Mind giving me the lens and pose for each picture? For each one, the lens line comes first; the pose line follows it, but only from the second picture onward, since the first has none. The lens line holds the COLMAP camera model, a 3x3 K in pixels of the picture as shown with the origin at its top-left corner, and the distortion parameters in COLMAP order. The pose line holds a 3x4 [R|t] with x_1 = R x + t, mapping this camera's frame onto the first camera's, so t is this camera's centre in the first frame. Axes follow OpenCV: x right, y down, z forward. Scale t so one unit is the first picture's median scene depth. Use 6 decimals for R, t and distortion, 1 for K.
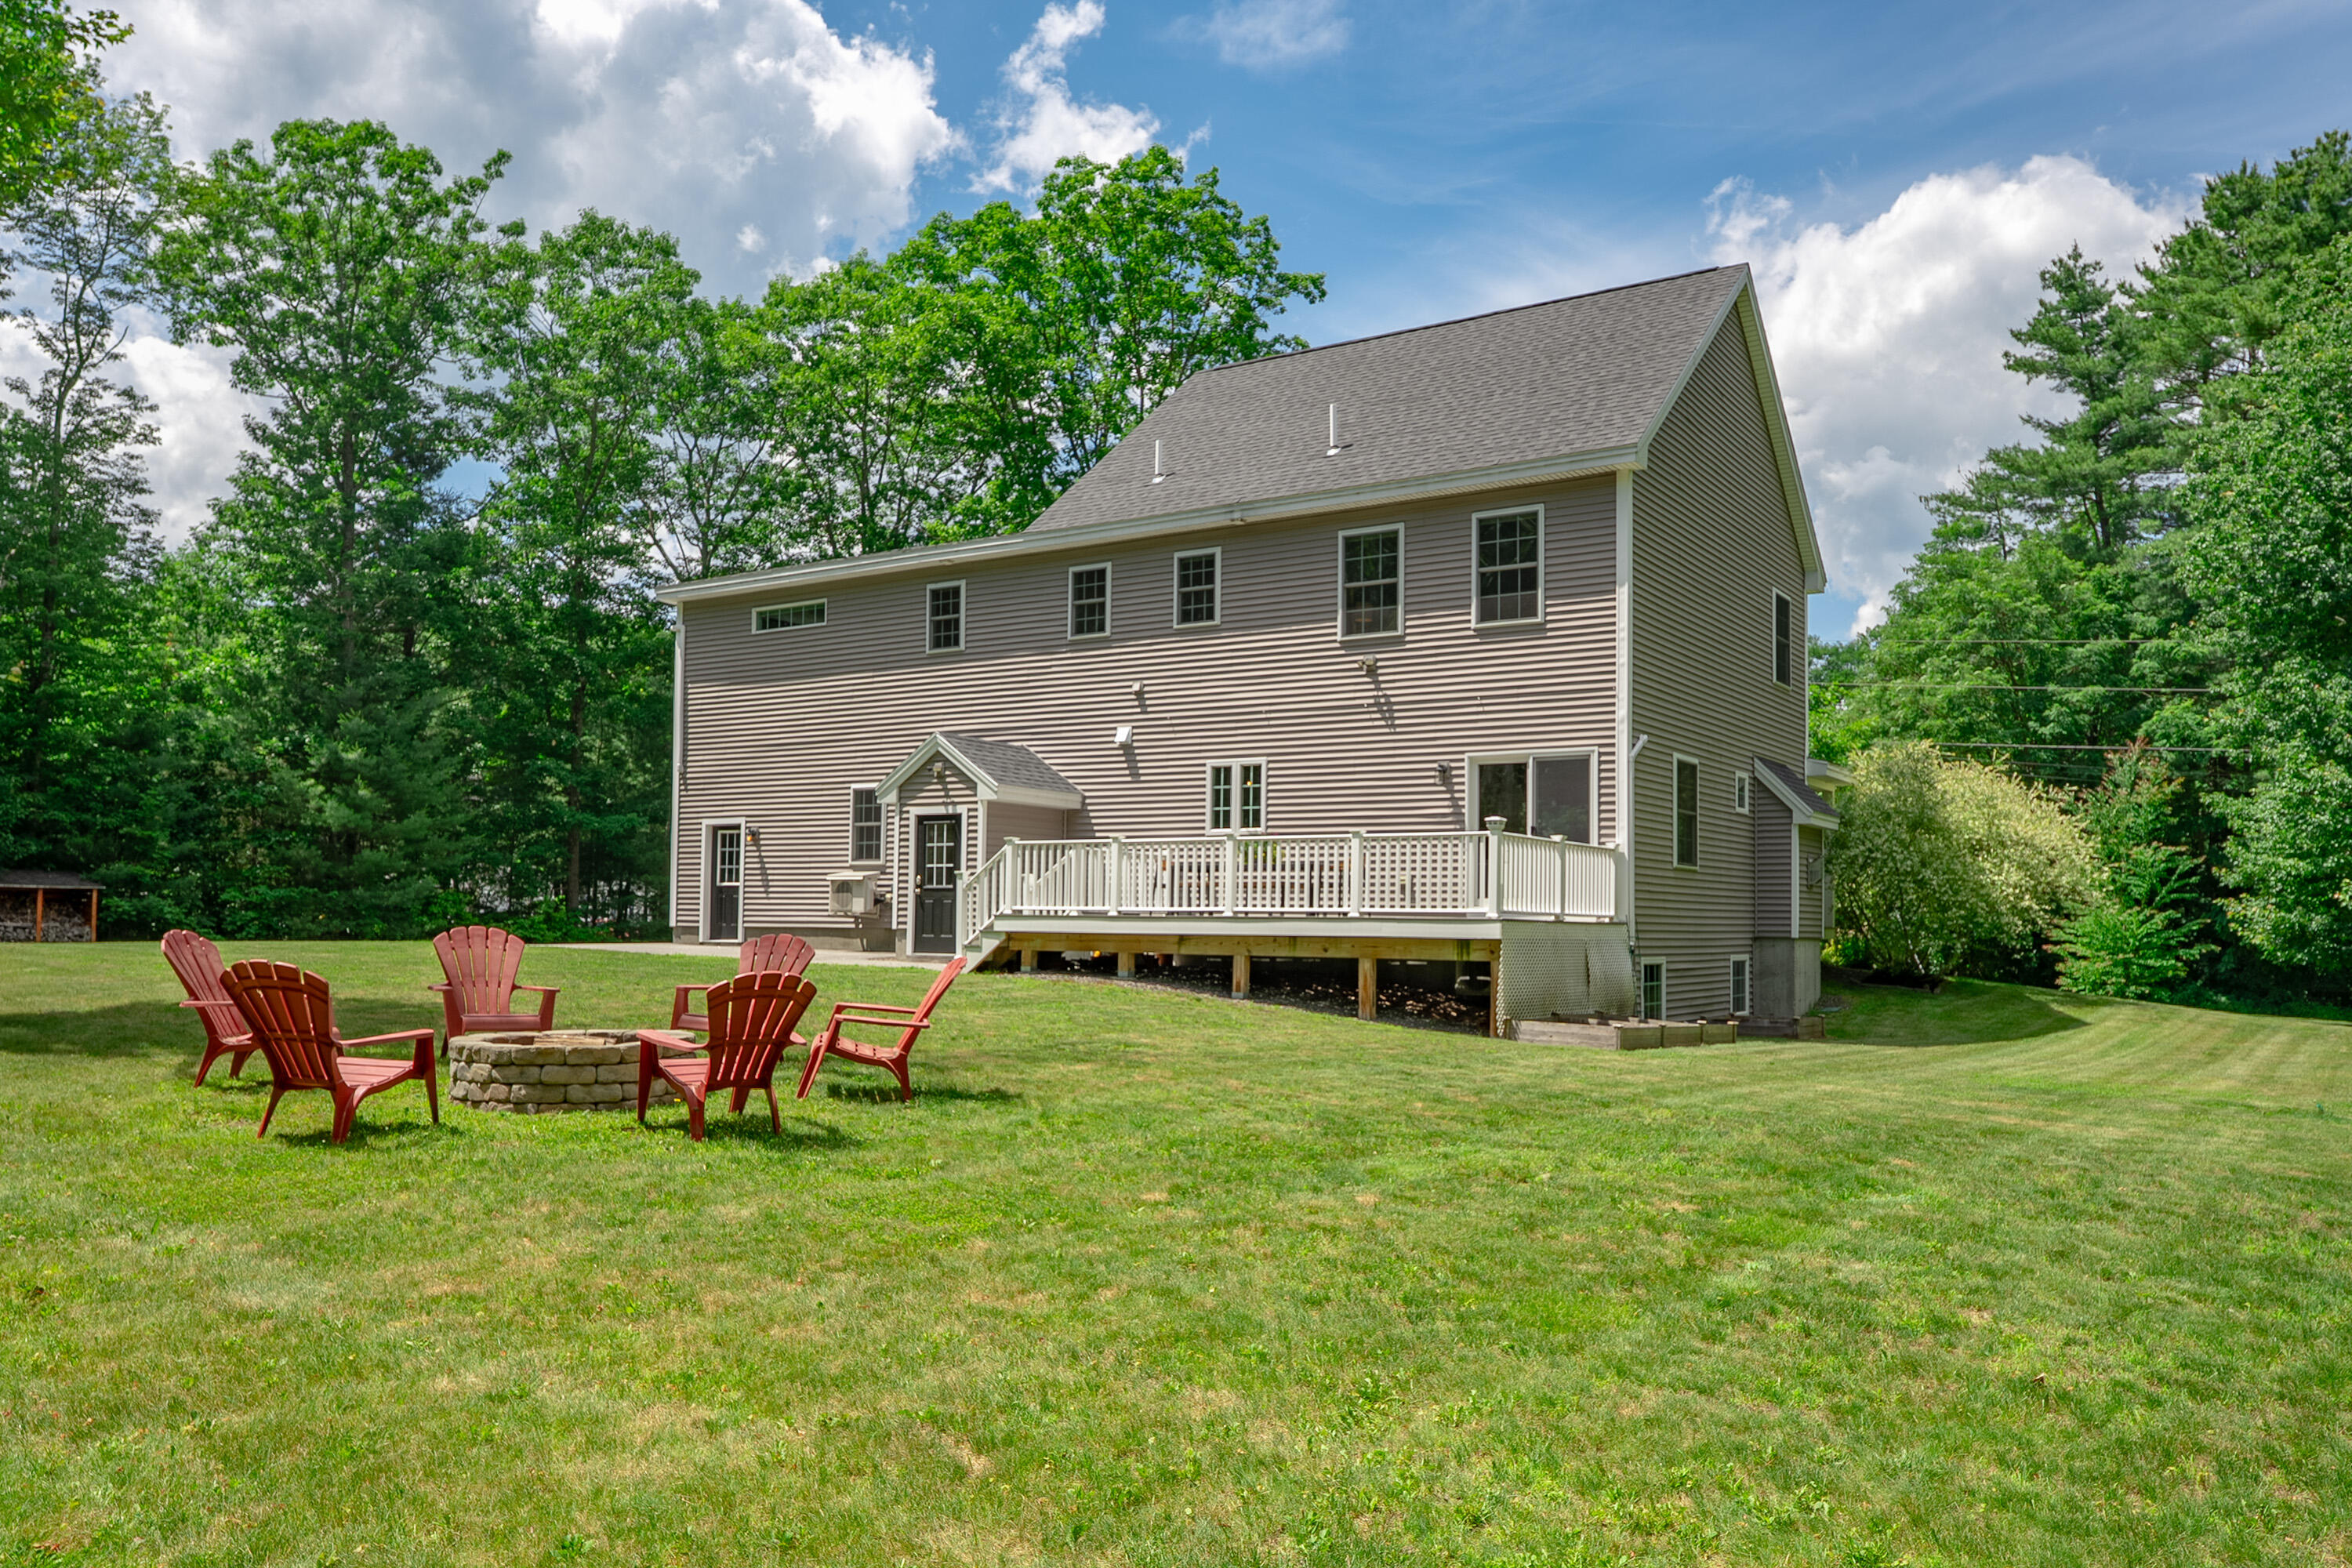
lens RADIAL K [[1860.5, 0, 1179.6], [0, 1860.5, 831.3], [0, 0, 1]] dist [0.000992, -0.000321]
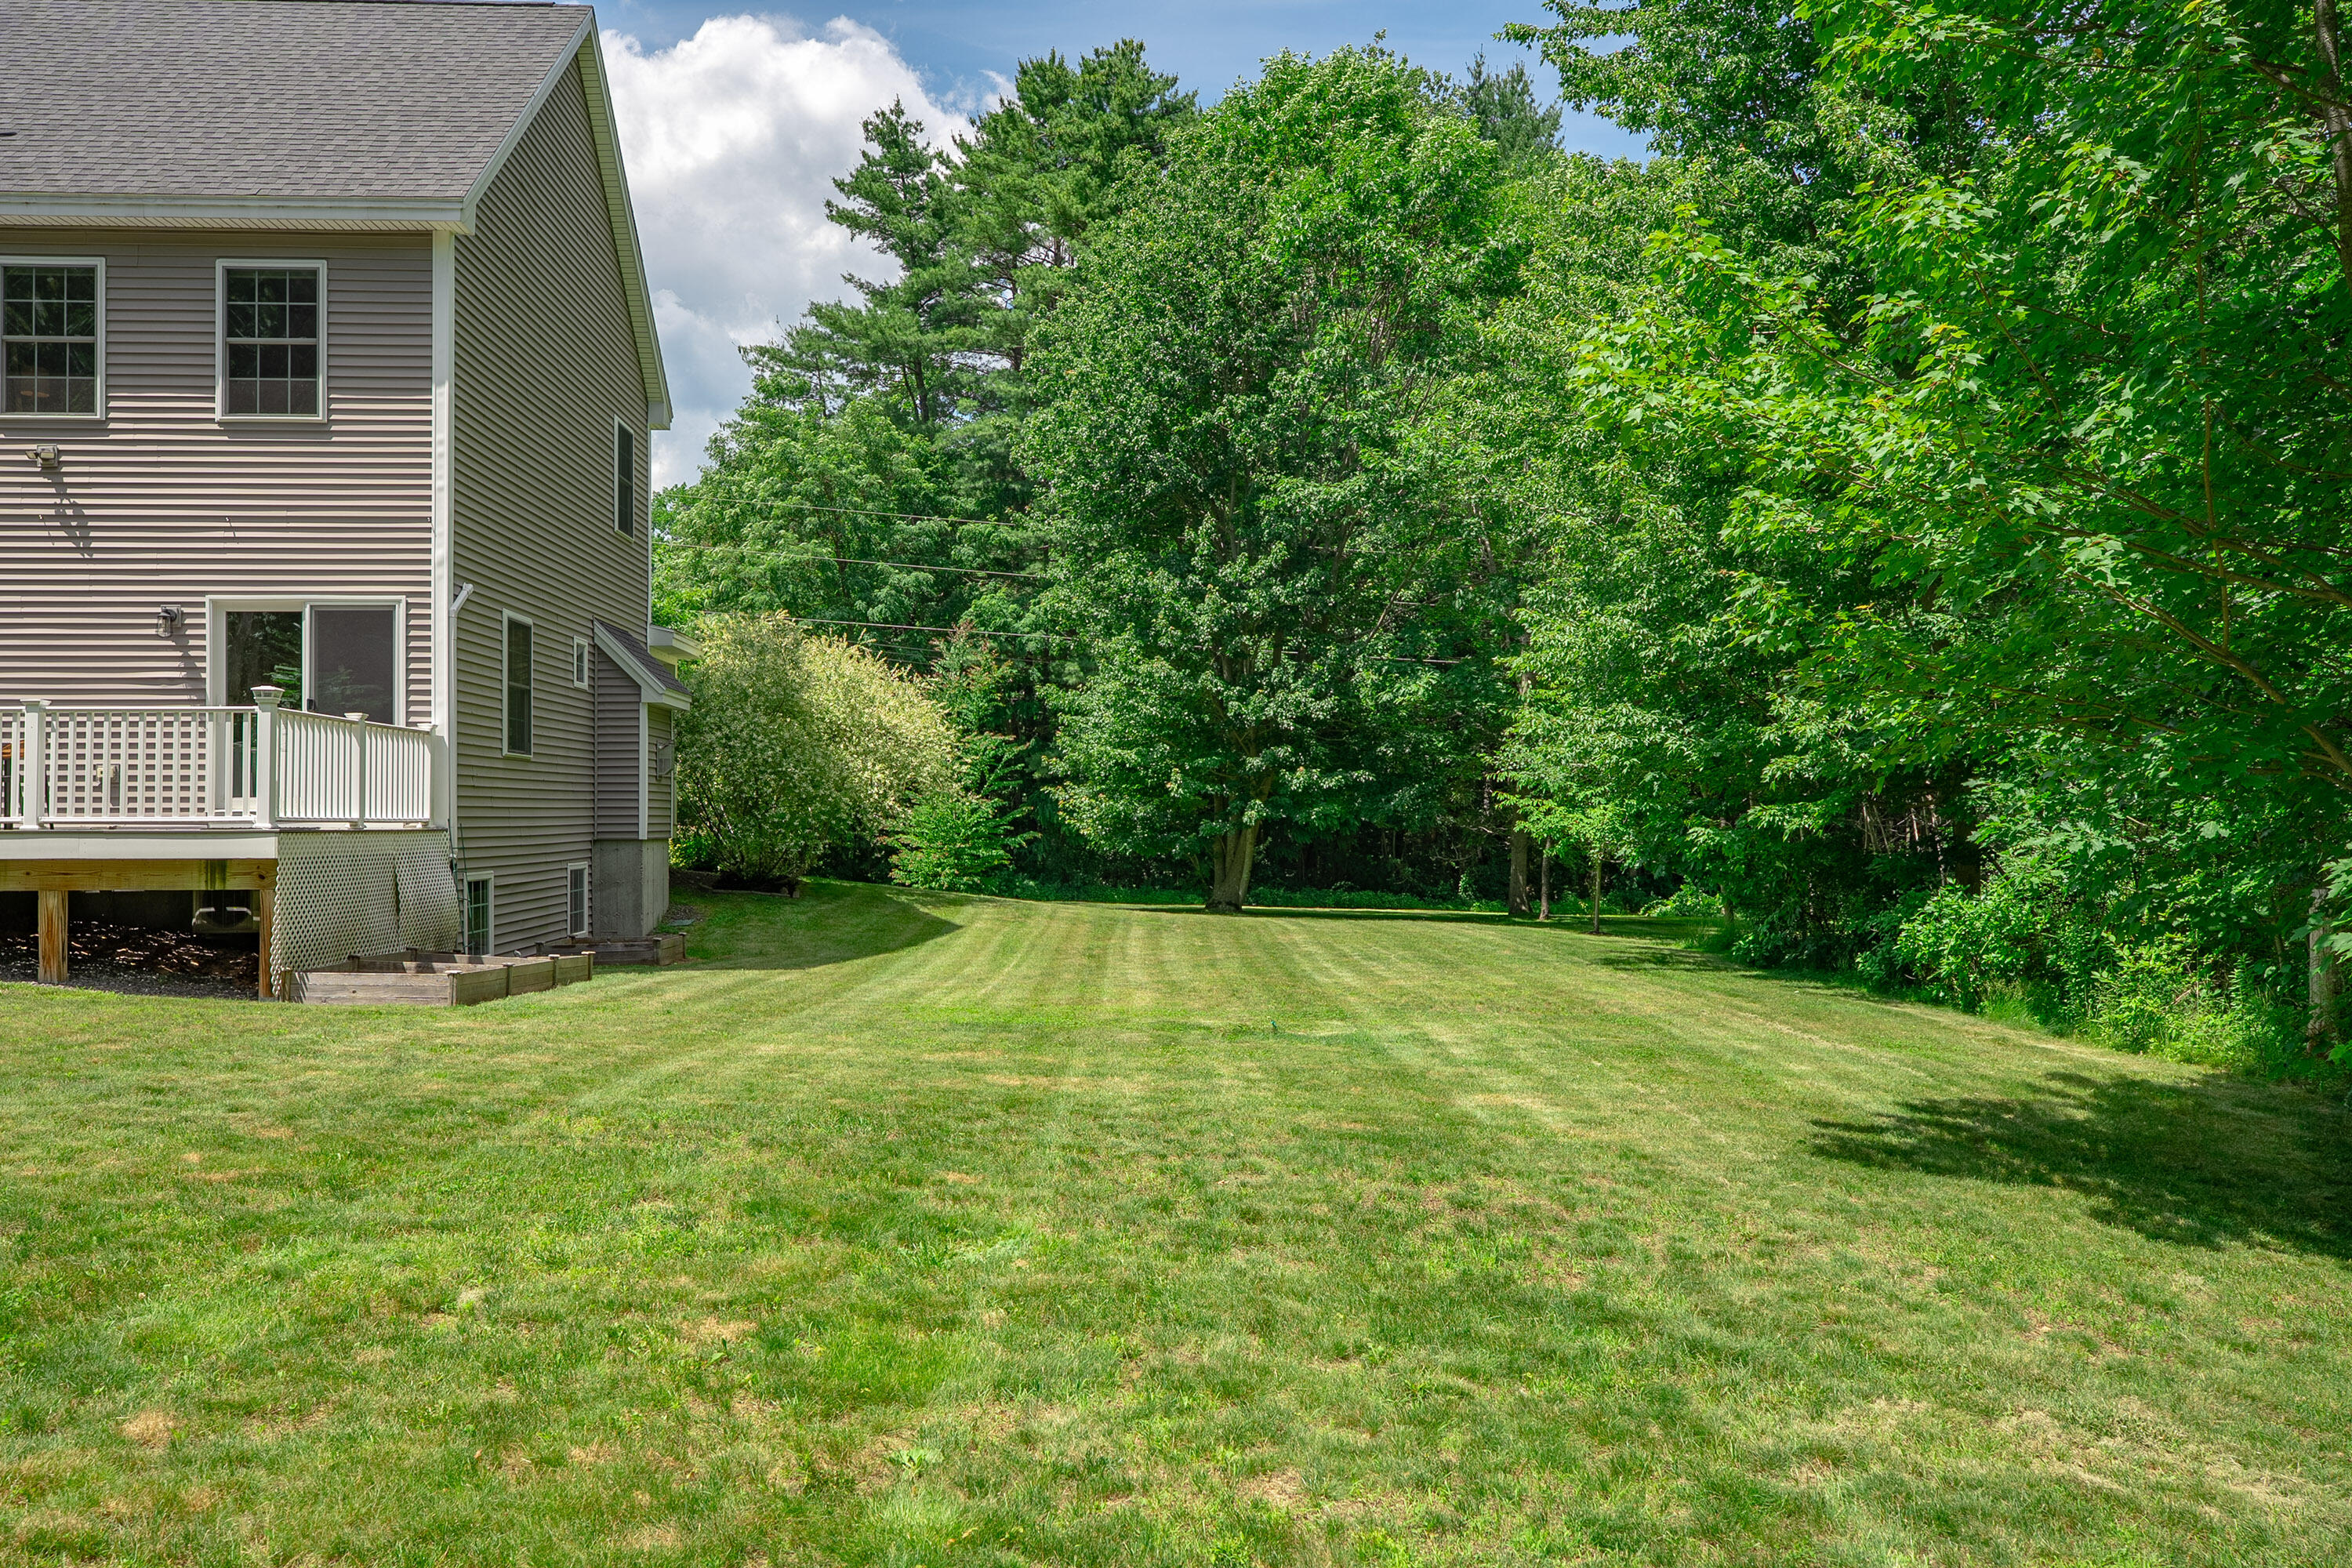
lens RADIAL K [[1833.8, 0, 1176.0], [0, 1833.8, 784.0], [0, 0, 1]] dist [0.003431, -0.005607]
pose [[0.780574, -0.007145, 0.625023, 0.002903], [-0.019728, 0.999155, 0.036059, -0.001946], [-0.624752, -0.040477, 0.779773, 0.198585]]
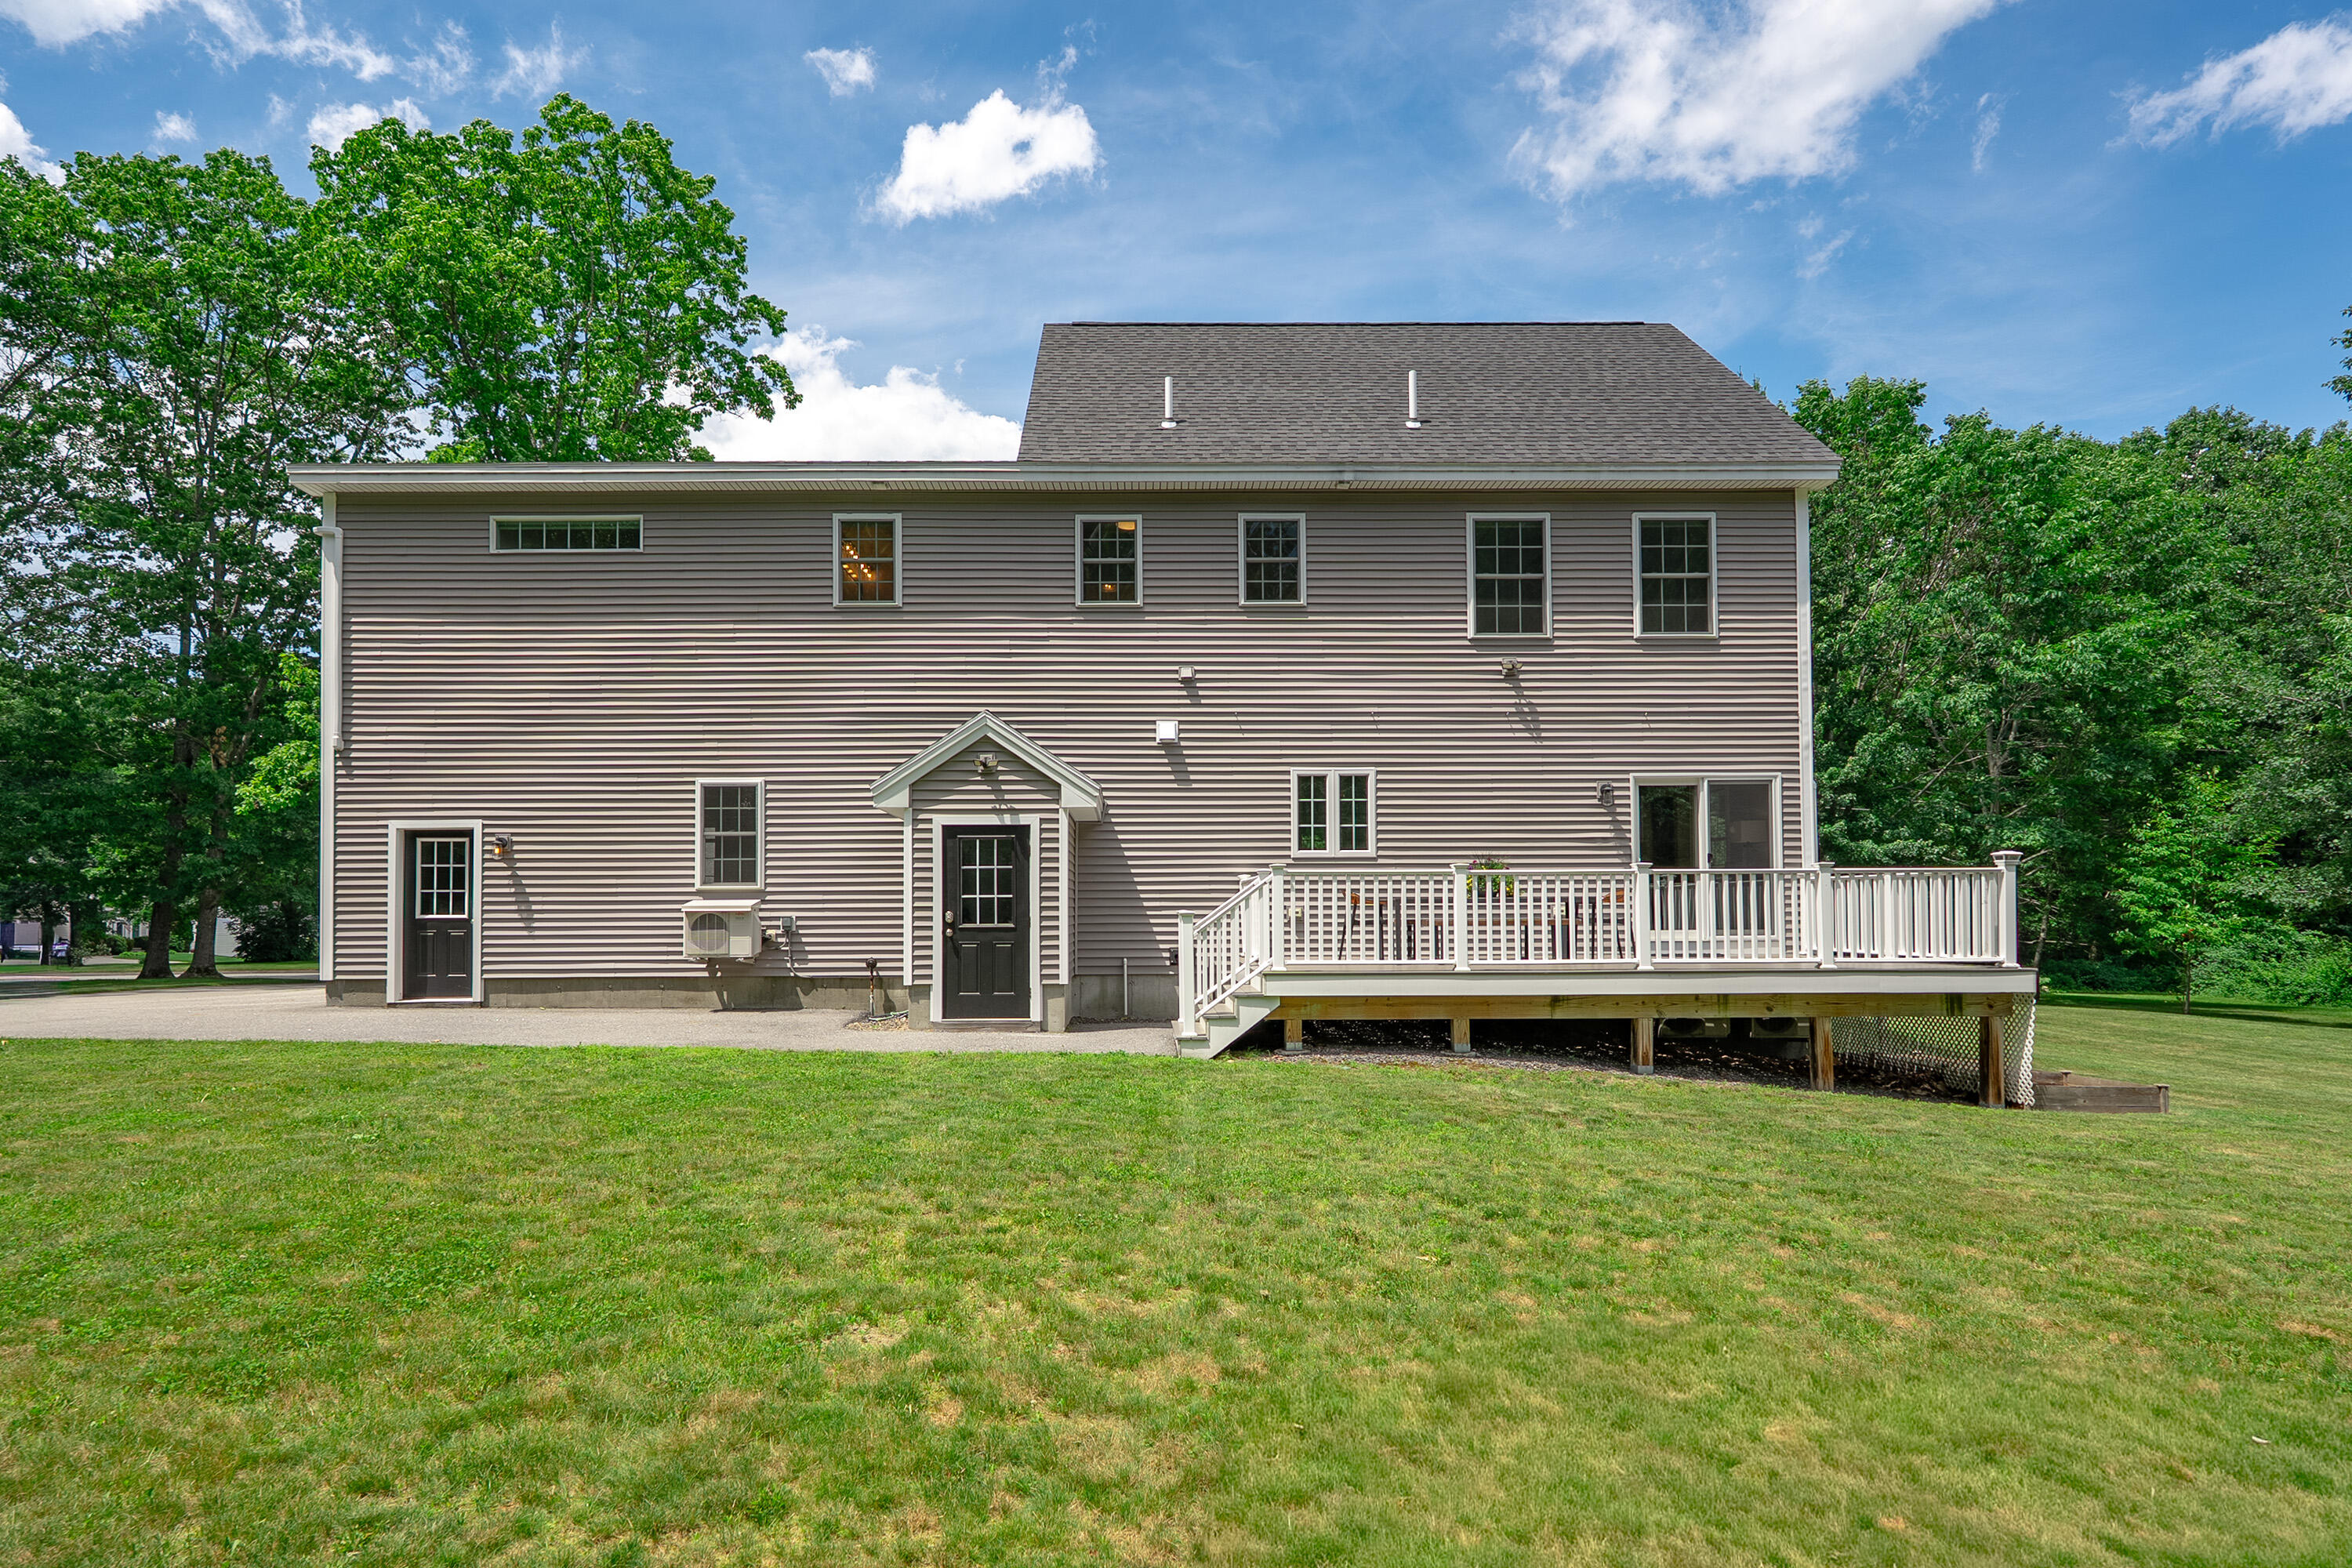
lens RADIAL K [[1315.4, 0, 1175.1], [0, 1315.4, 880.6], [0, 0, 1]] dist [-0.004703, -0.000425]
pose [[0.811685, -0.004263, 0.584080, -0.380708], [-0.015966, 0.999438, 0.029483, -0.004013], [-0.583877, -0.033257, 0.811160, 0.560611]]
